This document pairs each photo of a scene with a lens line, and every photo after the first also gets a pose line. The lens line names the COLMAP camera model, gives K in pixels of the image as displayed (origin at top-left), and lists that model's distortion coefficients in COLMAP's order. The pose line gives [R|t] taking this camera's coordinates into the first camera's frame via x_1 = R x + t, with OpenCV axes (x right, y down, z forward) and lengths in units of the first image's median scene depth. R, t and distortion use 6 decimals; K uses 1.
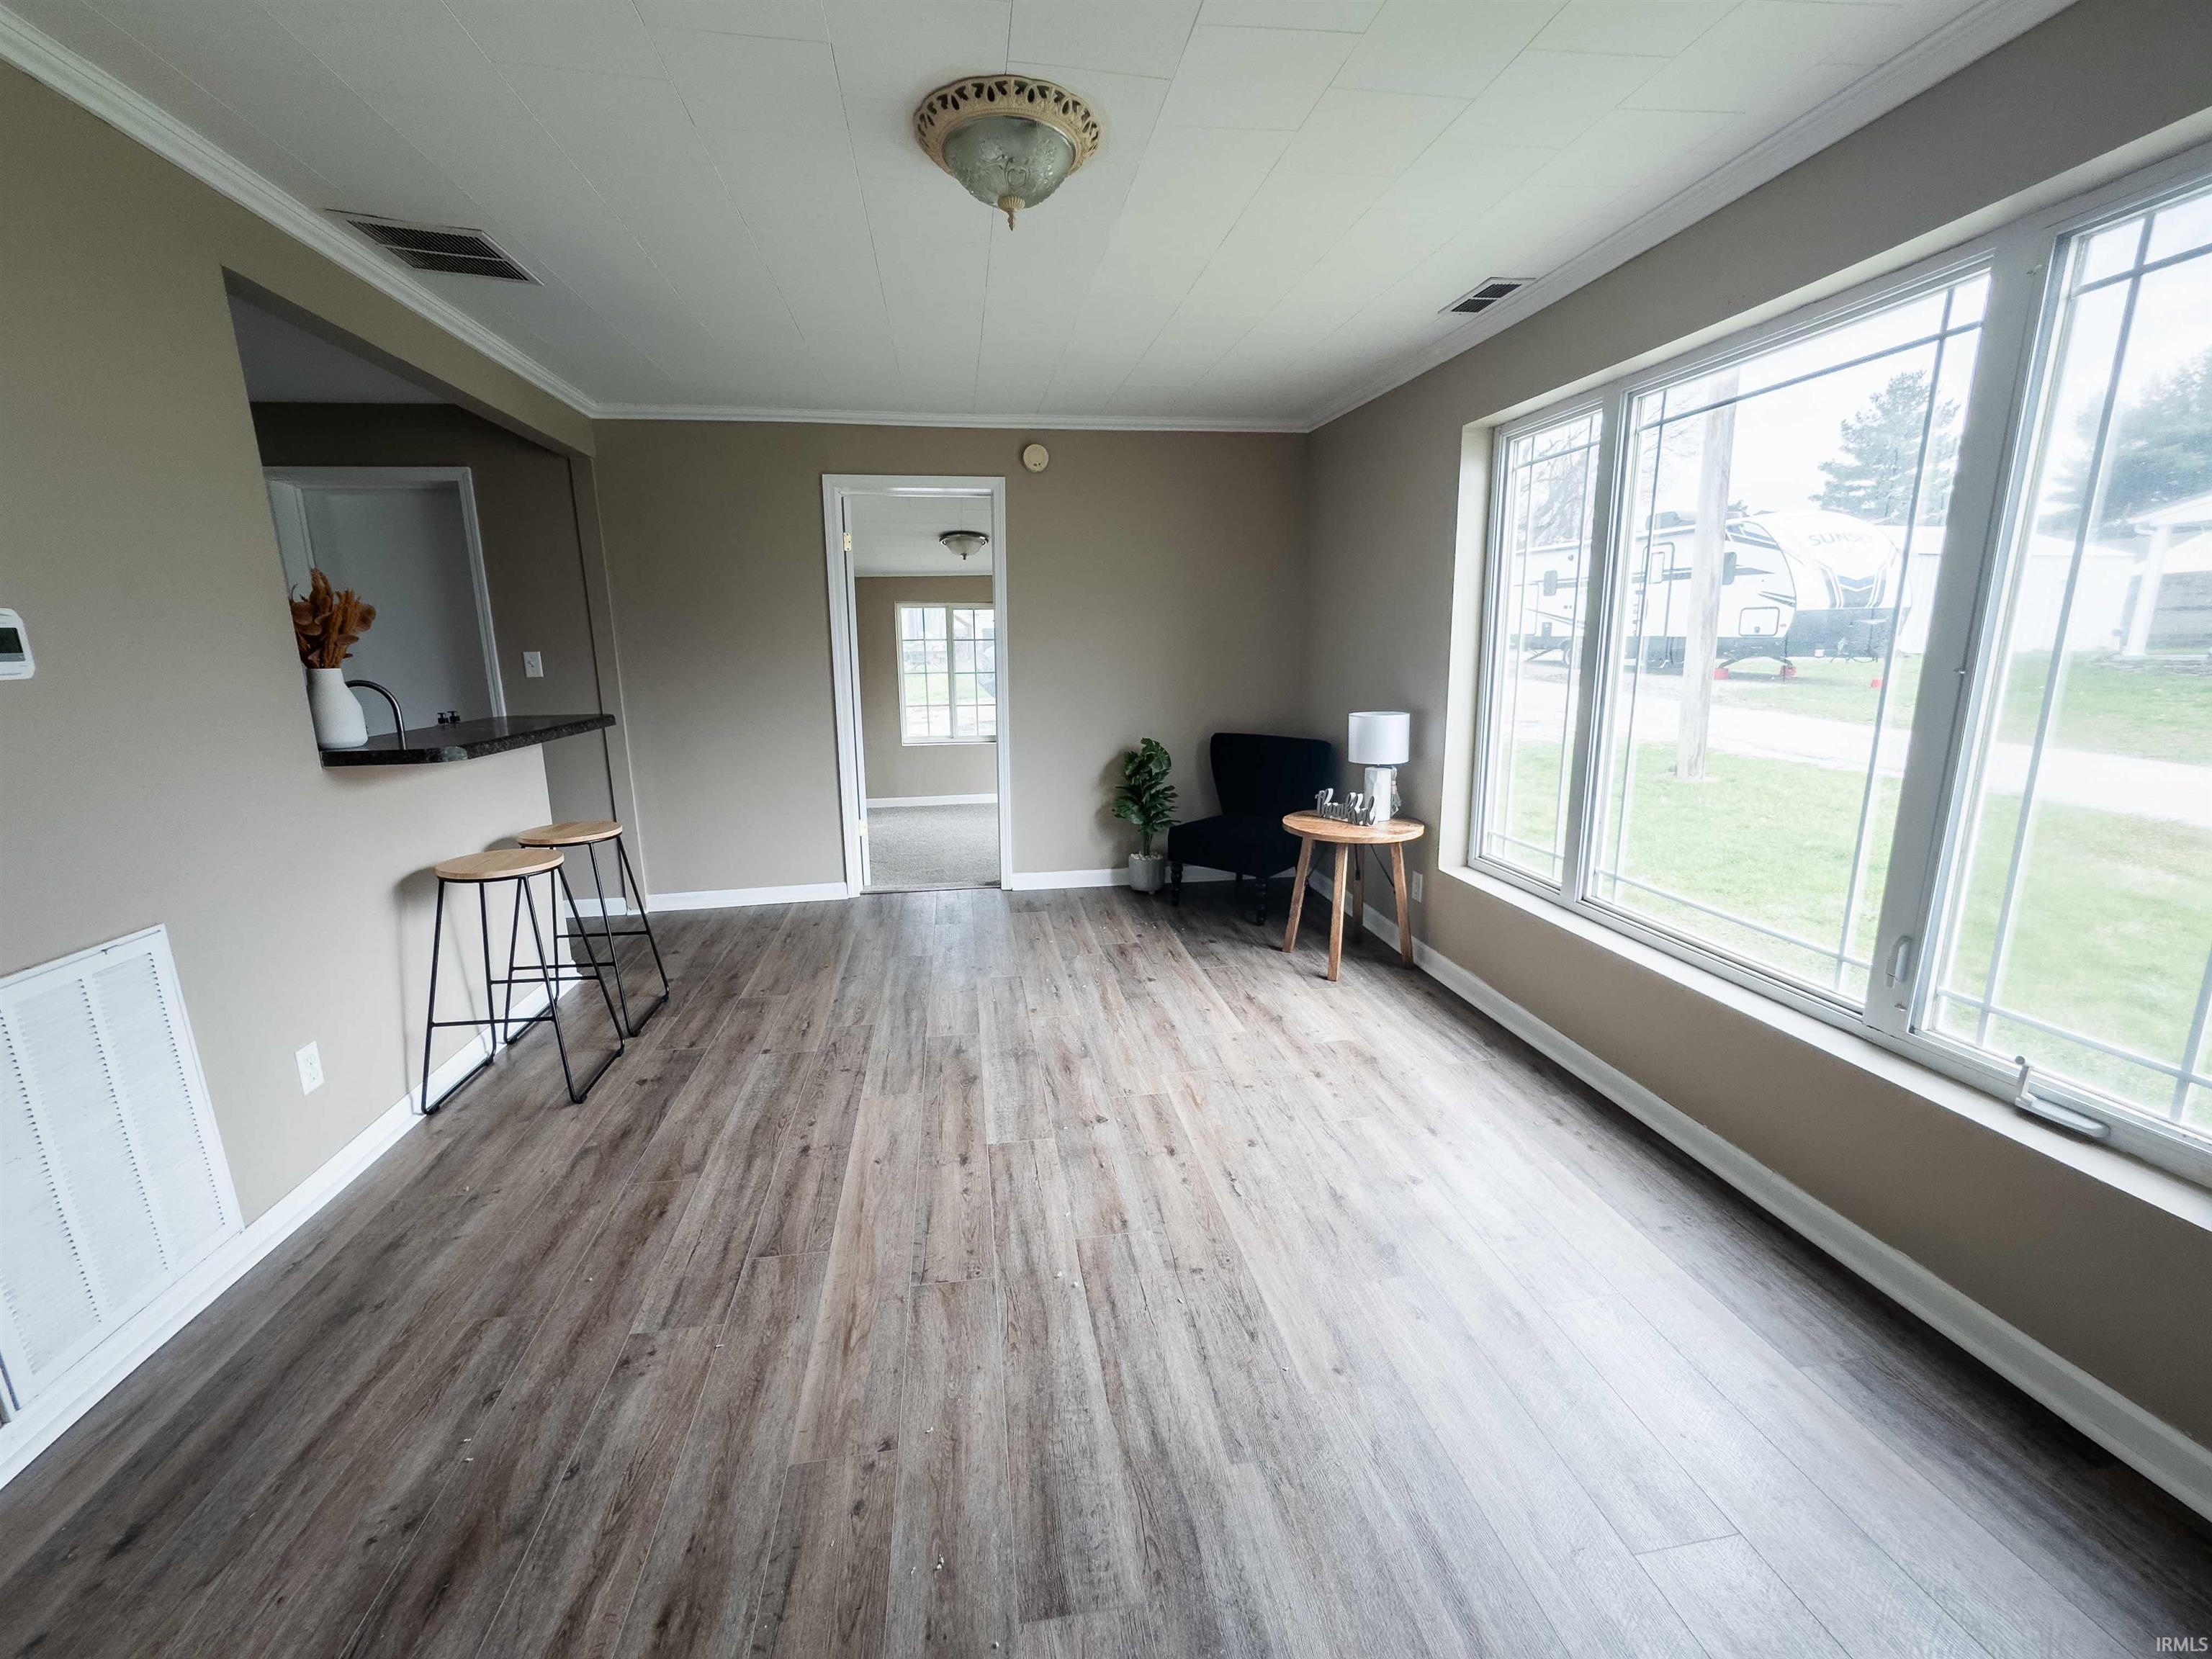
lens RADIAL K [[901.3, 0, 1102.9], [0, 901.3, 831.9], [0, 0, 1]] dist [-0.030767, 0.013955]
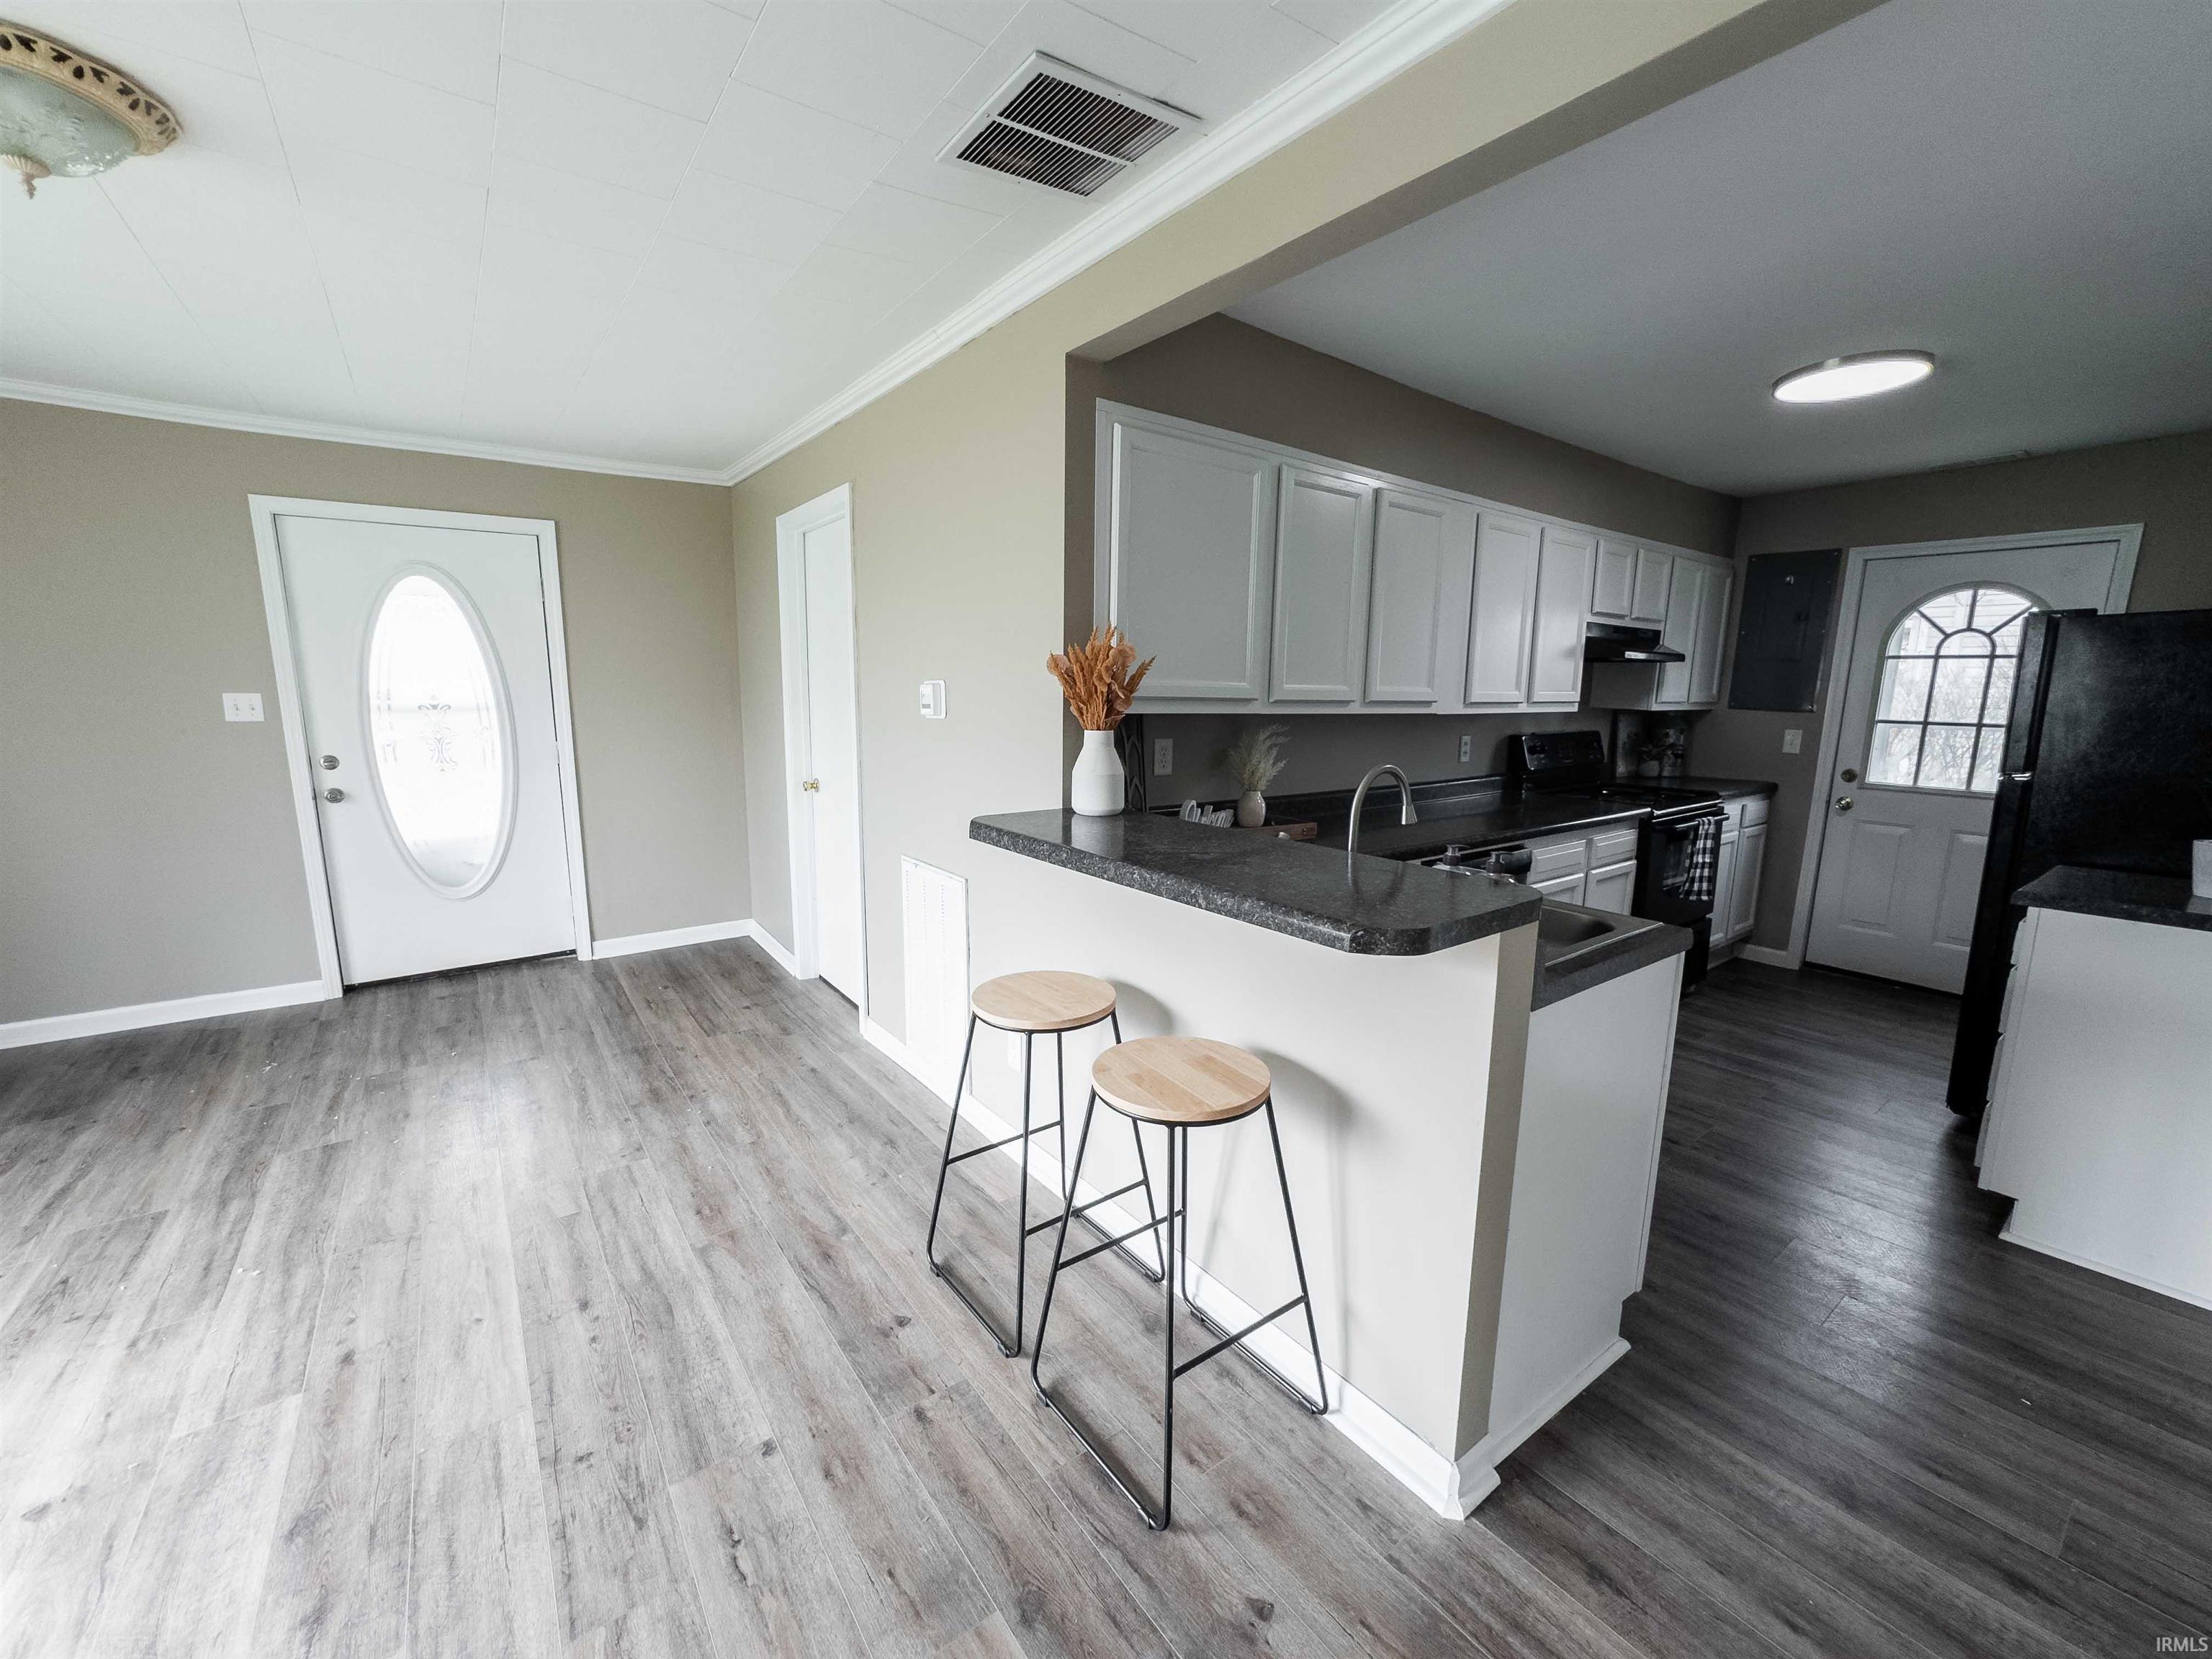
lens RADIAL K [[901.3, 0, 1099.1], [0, 901.3, 824.8], [0, 0, 1]] dist [-0.030767, 0.013955]
pose [[-0.890523, 0.073292, -0.448996, -0.375296], [-0.092893, 0.936850, 0.337168, -0.350728], [0.445354, 0.341965, -0.827478, 1.558808]]
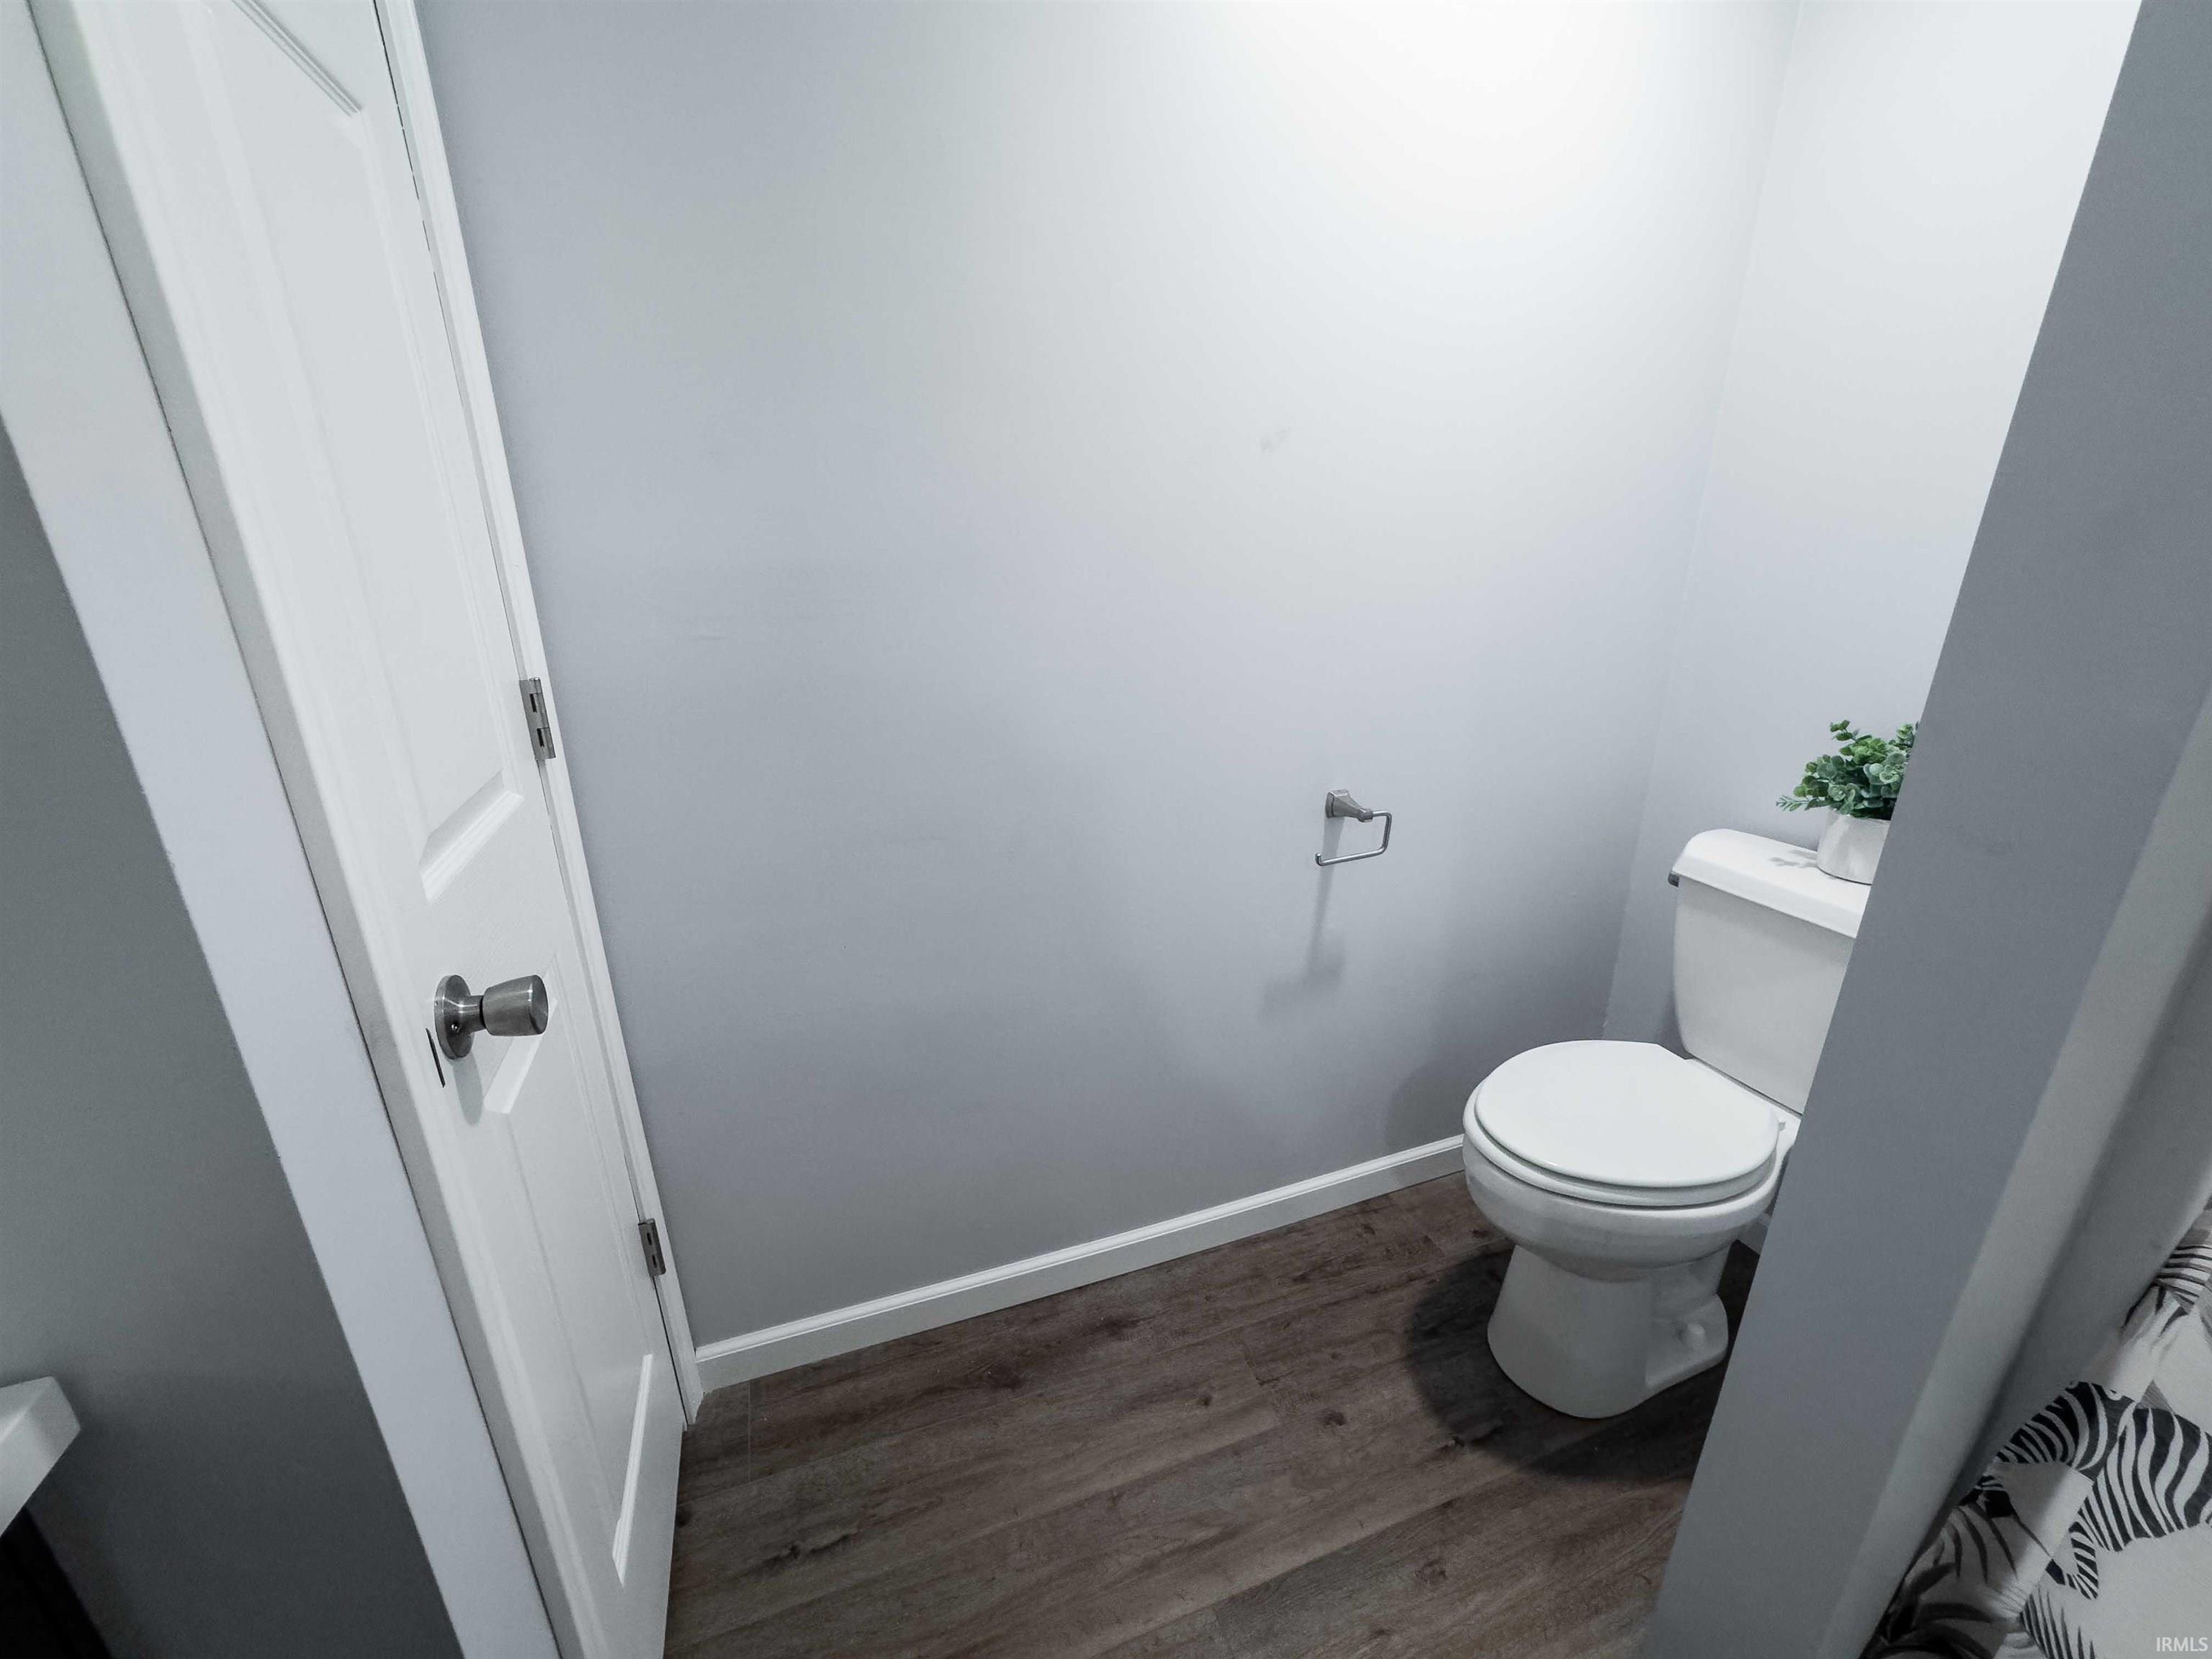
lens RADIAL K [[901.3, 0, 1103.3], [0, 901.3, 839.5], [0, 0, 1]] dist [-0.030767, 0.013955]
pose [[0.195203, 0.339481, -0.920135, -0.068293], [-0.199687, 0.932288, 0.301602, -0.243172], [0.960219, 0.124866, 0.249775, 1.158493]]
